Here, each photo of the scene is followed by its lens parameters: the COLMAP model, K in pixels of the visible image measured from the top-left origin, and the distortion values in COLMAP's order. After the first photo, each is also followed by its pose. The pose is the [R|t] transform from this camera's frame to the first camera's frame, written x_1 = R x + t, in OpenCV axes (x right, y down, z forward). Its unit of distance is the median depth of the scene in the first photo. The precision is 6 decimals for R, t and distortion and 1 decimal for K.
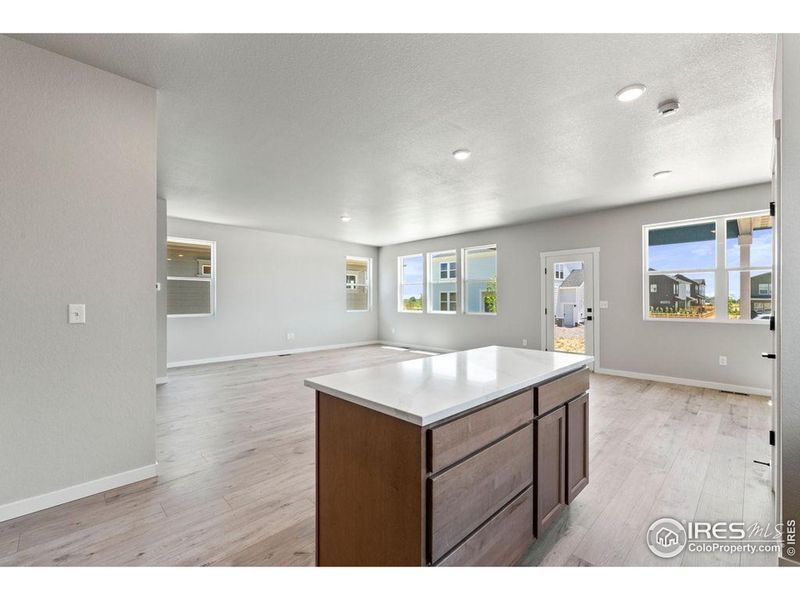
lens RADIAL K [[345.6, 0, 398.6], [0, 345.6, 299.0], [0, 0, 1]] dist [-0.000320, -0.000297]
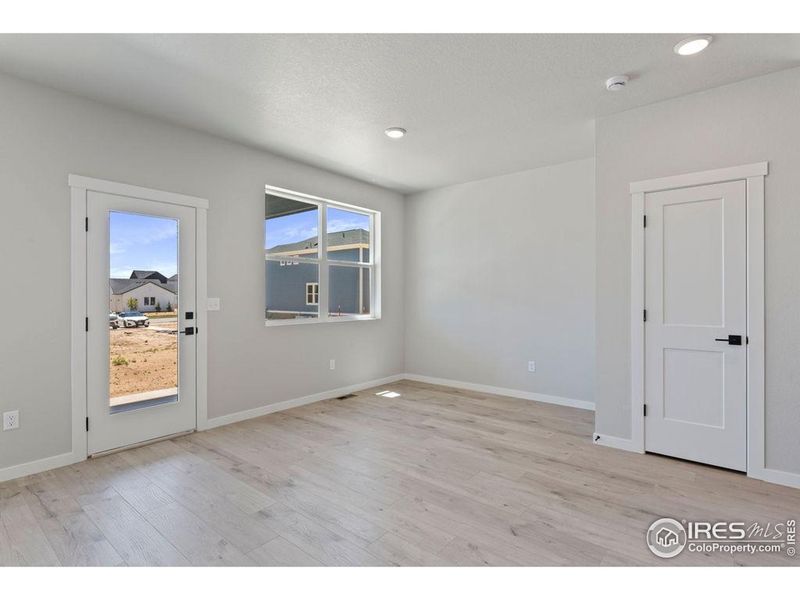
lens RADIAL K [[397.2, 0, 400.8], [0, 397.2, 296.2], [0, 0, 1]] dist [-0.002496, -0.001452]
pose [[-0.109617, -0.000065, 0.993974, -0.051753], [-0.003901, 0.999992, -0.000364, 0.001269], [-0.993966, -0.003917, -0.109616, 0.490518]]
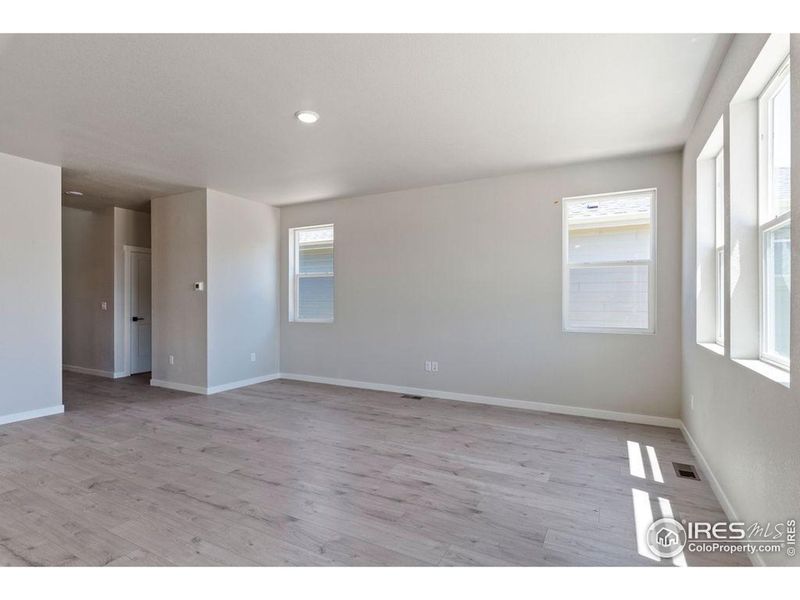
lens RADIAL K [[397.2, 0, 402.2], [0, 397.2, 302.0], [0, 0, 1]] dist [-0.002496, -0.001452]
pose [[0.306180, 0.003213, -0.951968, 0.254994], [-0.000286, 0.999995, 0.003284, 0.000883], [0.951974, -0.000733, 0.306179, 0.667268]]
